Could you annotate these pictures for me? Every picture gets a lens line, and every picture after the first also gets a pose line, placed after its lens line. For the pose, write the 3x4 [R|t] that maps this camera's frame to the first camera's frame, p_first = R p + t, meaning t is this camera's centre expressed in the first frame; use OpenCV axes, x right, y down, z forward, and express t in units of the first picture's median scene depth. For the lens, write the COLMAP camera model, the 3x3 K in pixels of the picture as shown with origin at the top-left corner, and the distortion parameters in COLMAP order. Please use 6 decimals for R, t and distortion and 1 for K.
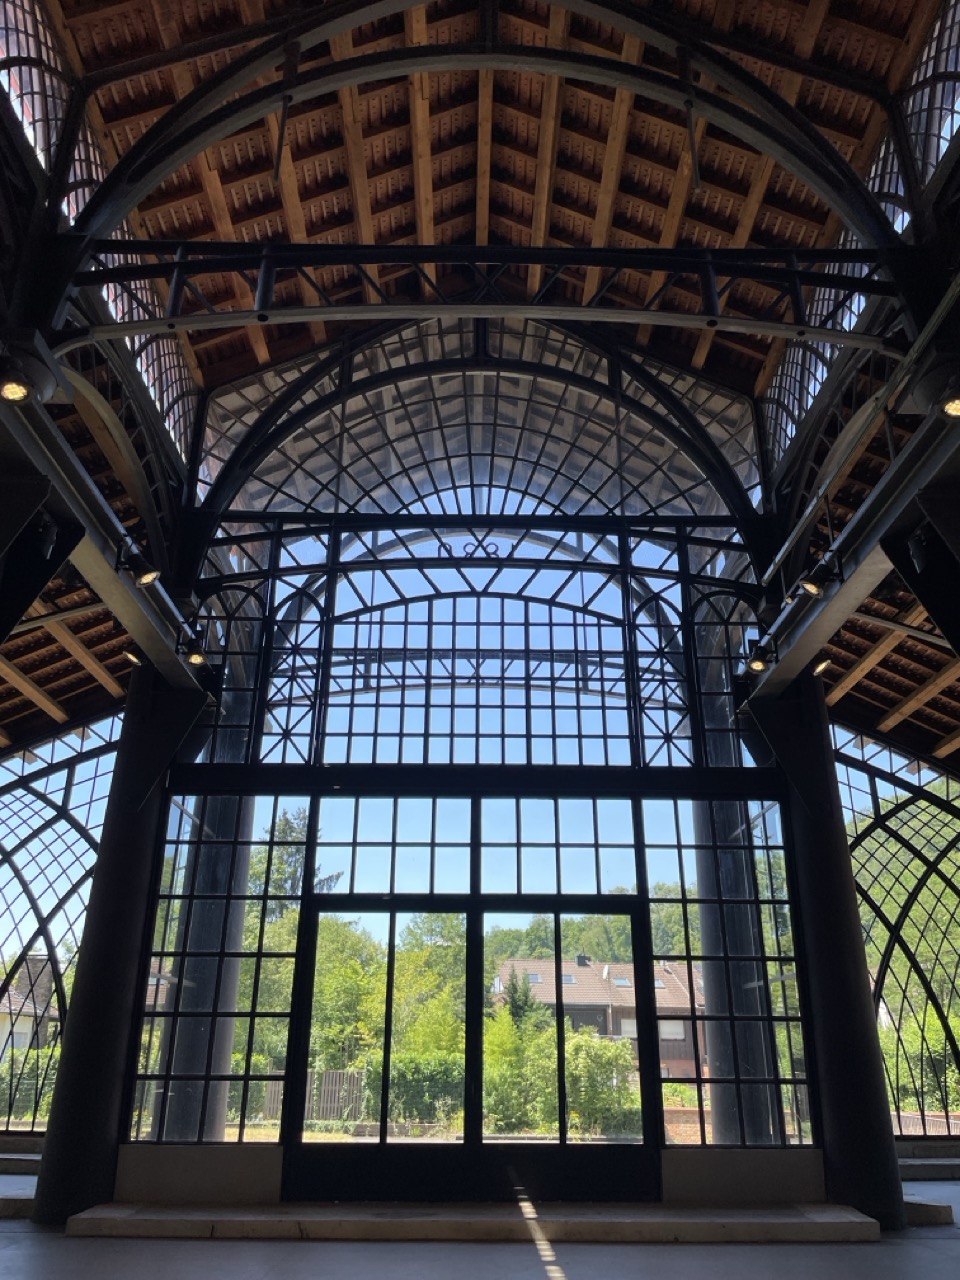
lens RADIAL K [[981.4, 0, 489.9], [0, 981.4, 620.5], [0, 0, 1]] dist [0.089534, -0.132457]
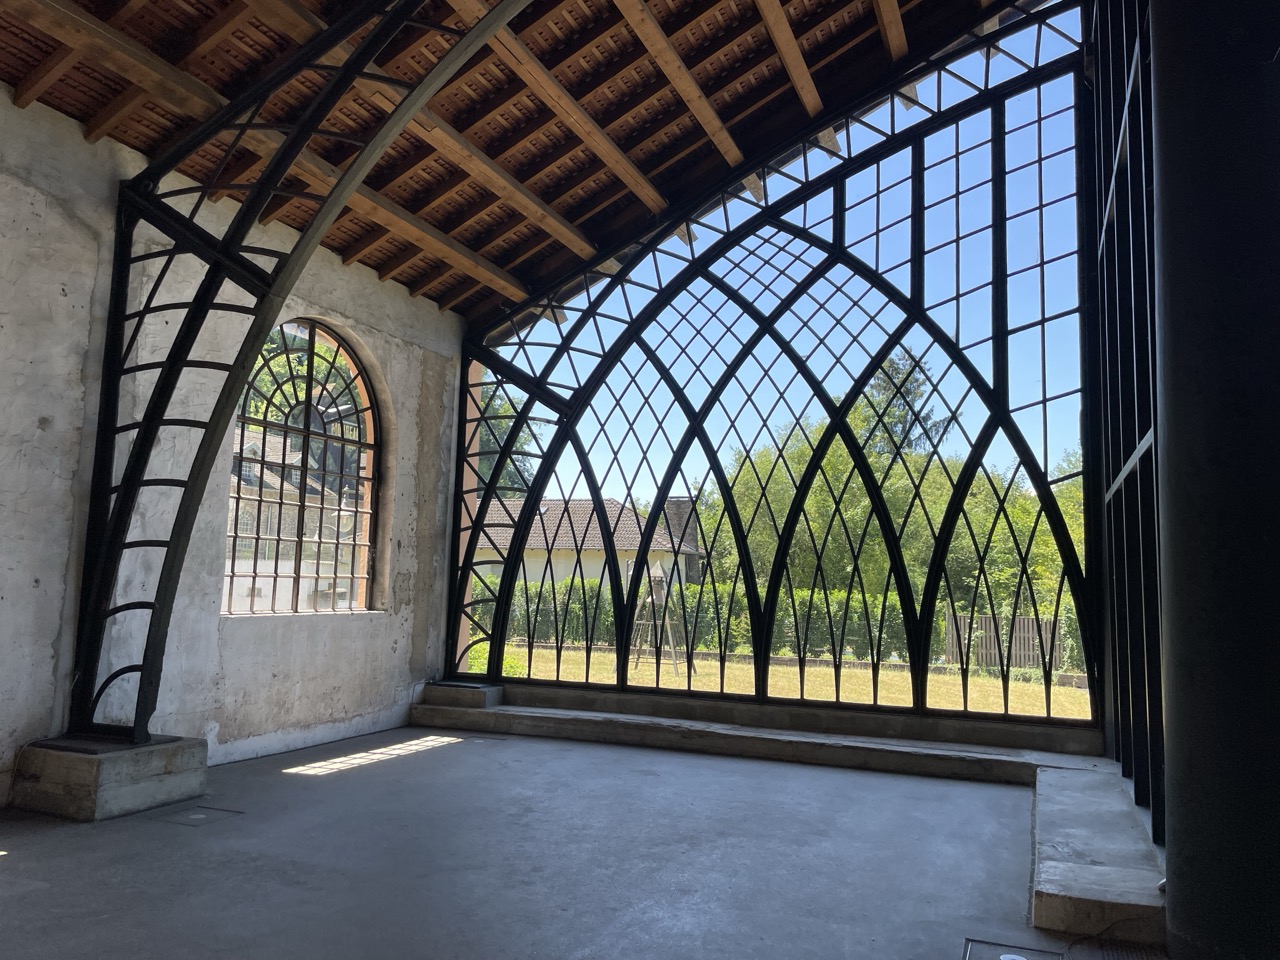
lens RADIAL K [[980.1, 0, 642.3], [0, 980.1, 462.4], [0, 0, 1]] dist [0.100421, -0.136340]
pose [[0.920879, -0.027314, -0.388890, -0.379759], [0.134105, 0.958859, 0.250210, 0.184643], [0.366057, -0.282565, 0.886656, 0.440253]]
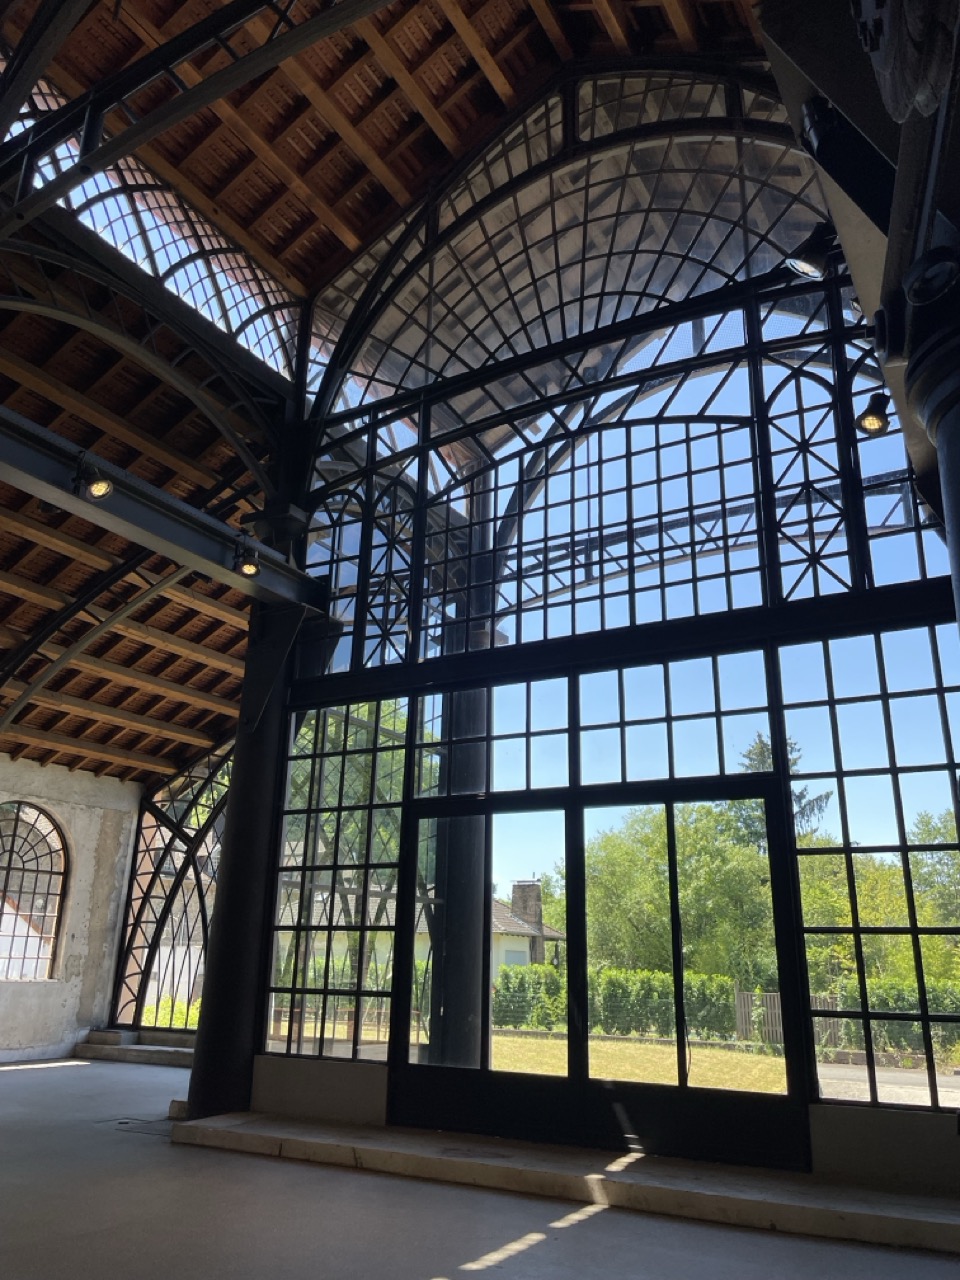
lens RADIAL K [[980.1, 0, 477.5], [0, 980.1, 637.2], [0, 0, 1]] dist [0.100421, -0.136340]
pose [[0.853366, -0.153098, -0.498324, 0.307693], [0.193671, 0.980596, 0.030392, 0.100249], [0.484001, -0.122446, 0.866458, 0.231426]]
